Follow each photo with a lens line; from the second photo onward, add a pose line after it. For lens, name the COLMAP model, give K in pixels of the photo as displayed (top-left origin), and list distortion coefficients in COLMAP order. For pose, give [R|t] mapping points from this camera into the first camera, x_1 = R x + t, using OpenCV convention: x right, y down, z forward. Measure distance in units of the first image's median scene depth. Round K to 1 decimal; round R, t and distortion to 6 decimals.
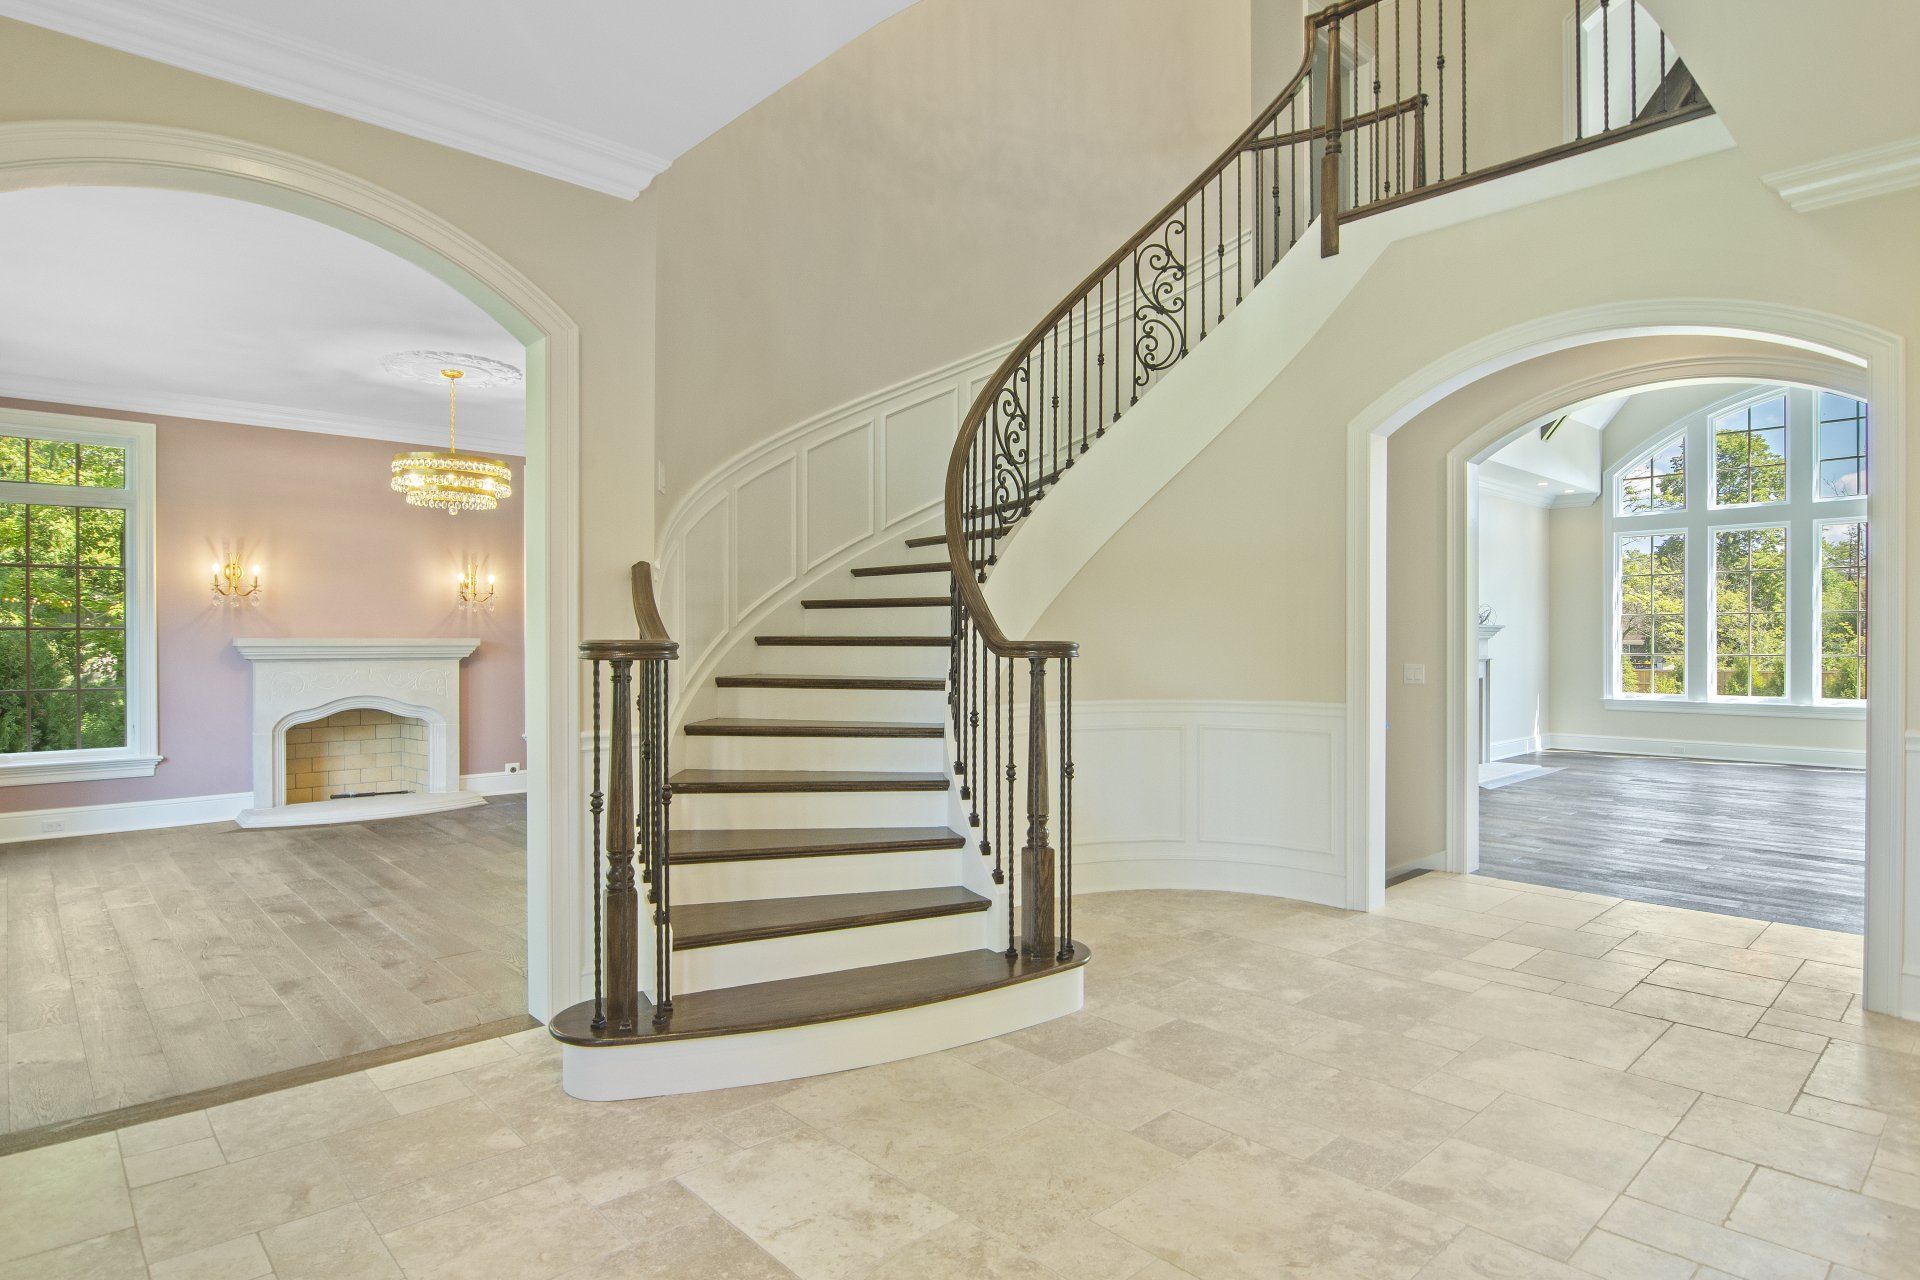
lens RADIAL K [[1052.7, 0, 957.3], [0, 1052.7, 642.0], [0, 0, 1]] dist [-0.001647, -0.008846]
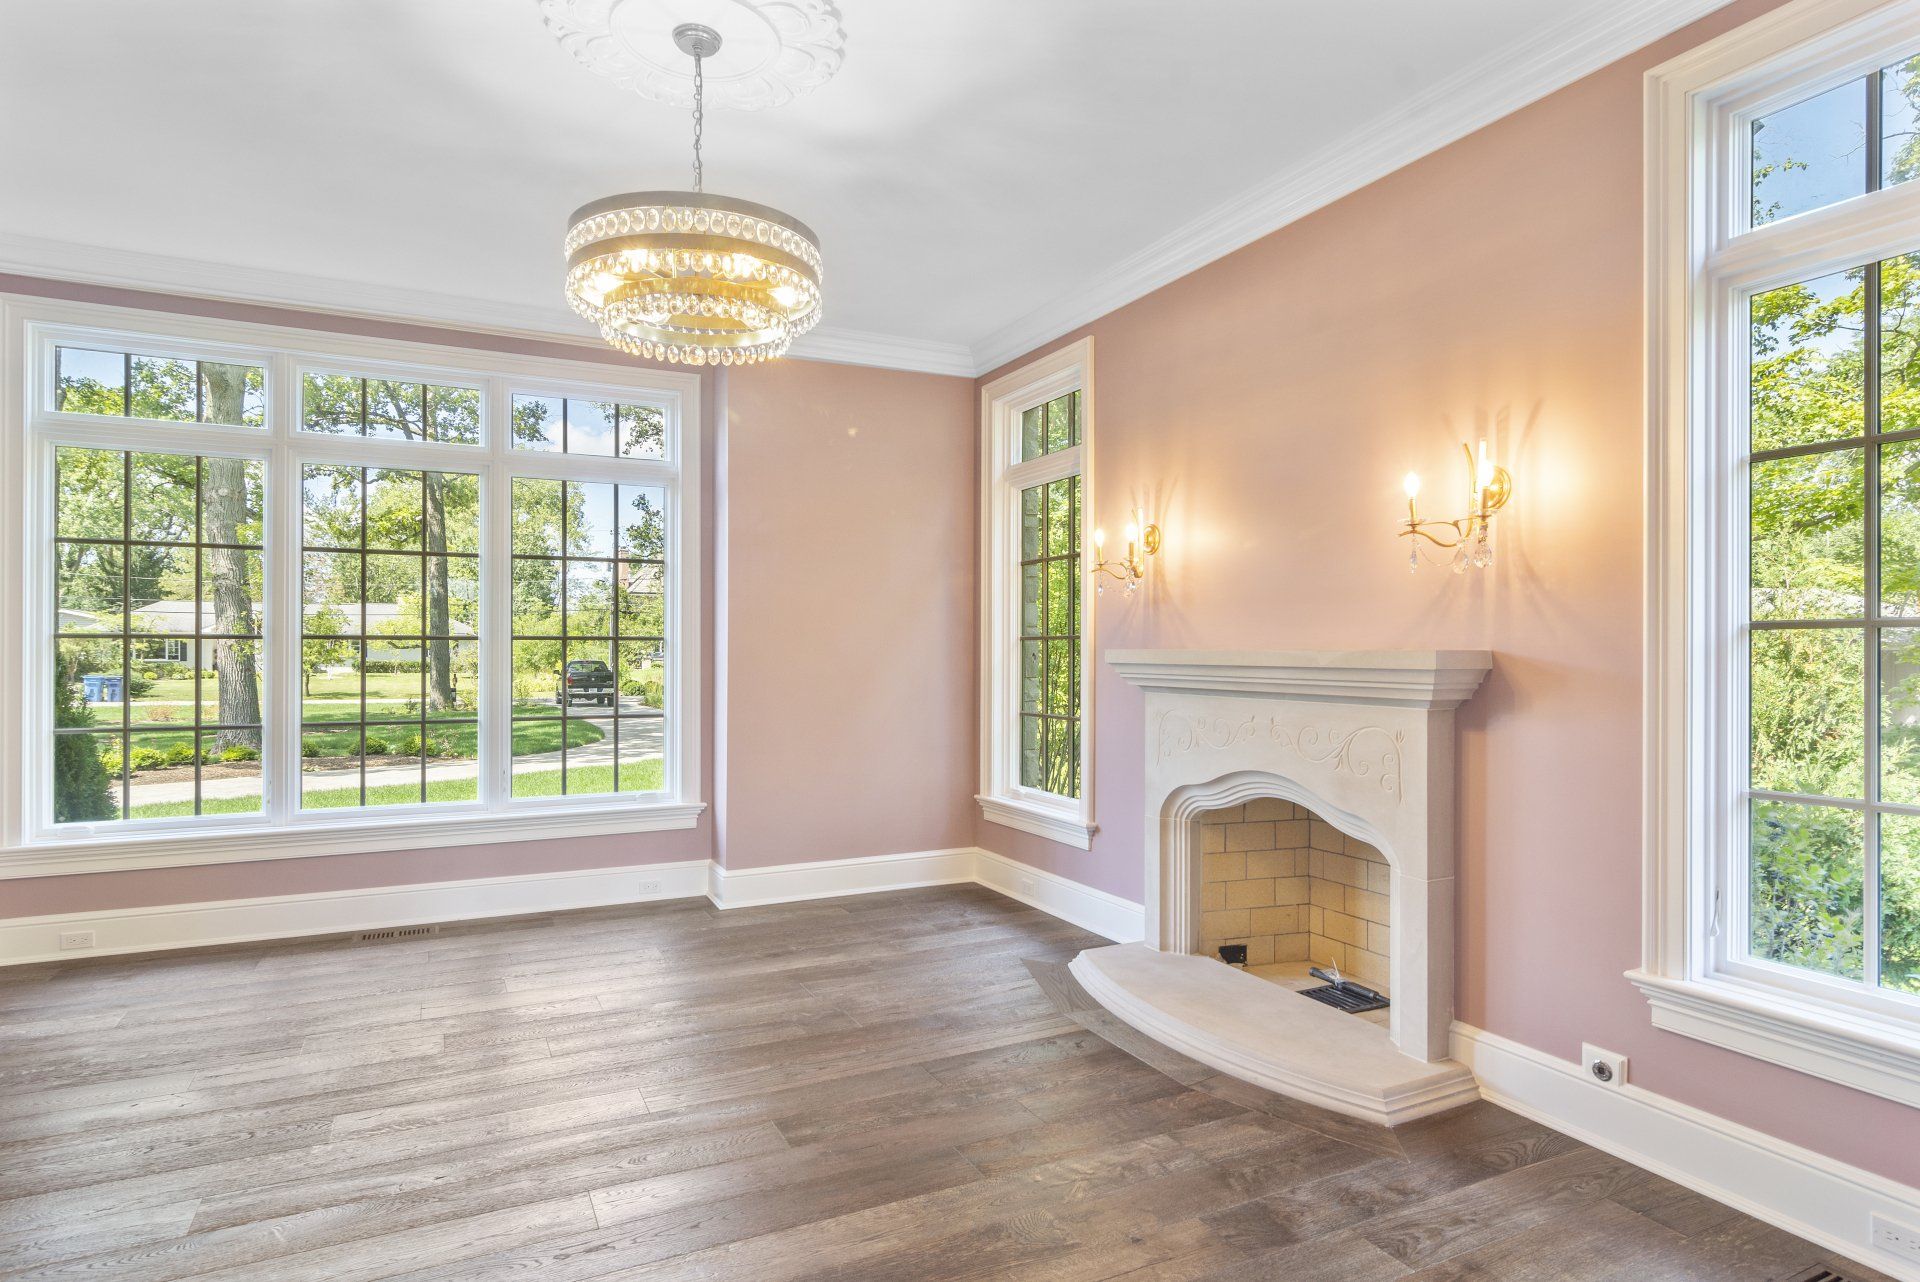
lens RADIAL K [[1052.7, 0, 943.8], [0, 1052.7, 650.4], [0, 0, 1]] dist [-0.001647, -0.008846]
pose [[-0.295616, -0.000265, -0.955307, -0.077942], [-0.005966, 0.999981, 0.001569, -0.002995], [0.955288, 0.006163, -0.295612, 1.043174]]
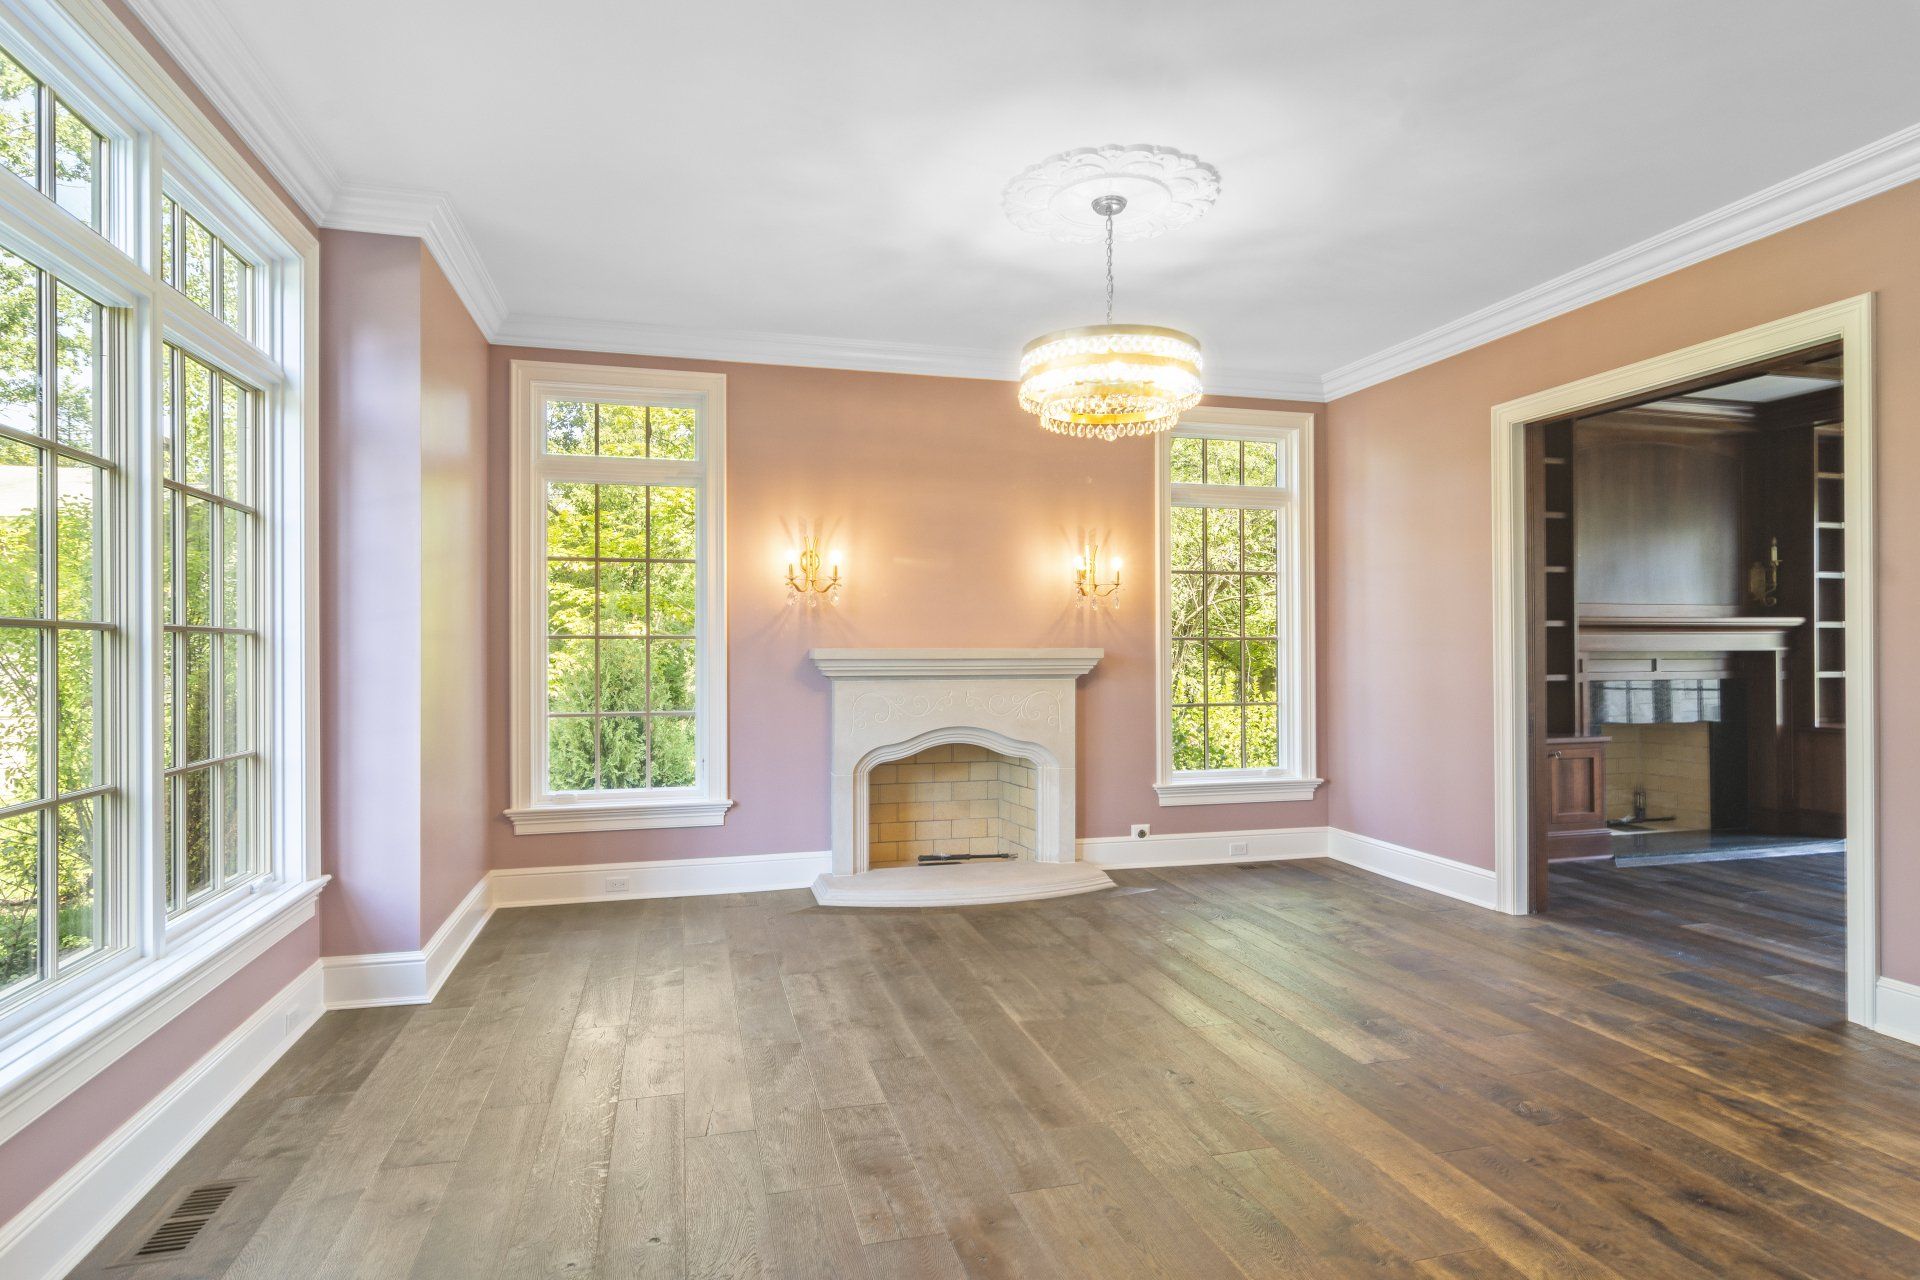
lens RADIAL K [[1052.7, 0, 953.1], [0, 1052.7, 649.7], [0, 0, 1]] dist [-0.001647, -0.008846]
pose [[0.885132, -0.001671, -0.465336, -0.236616], [-0.000350, 0.999991, -0.004257, 0.000739], [0.465339, 0.003931, 0.885124, 0.363039]]
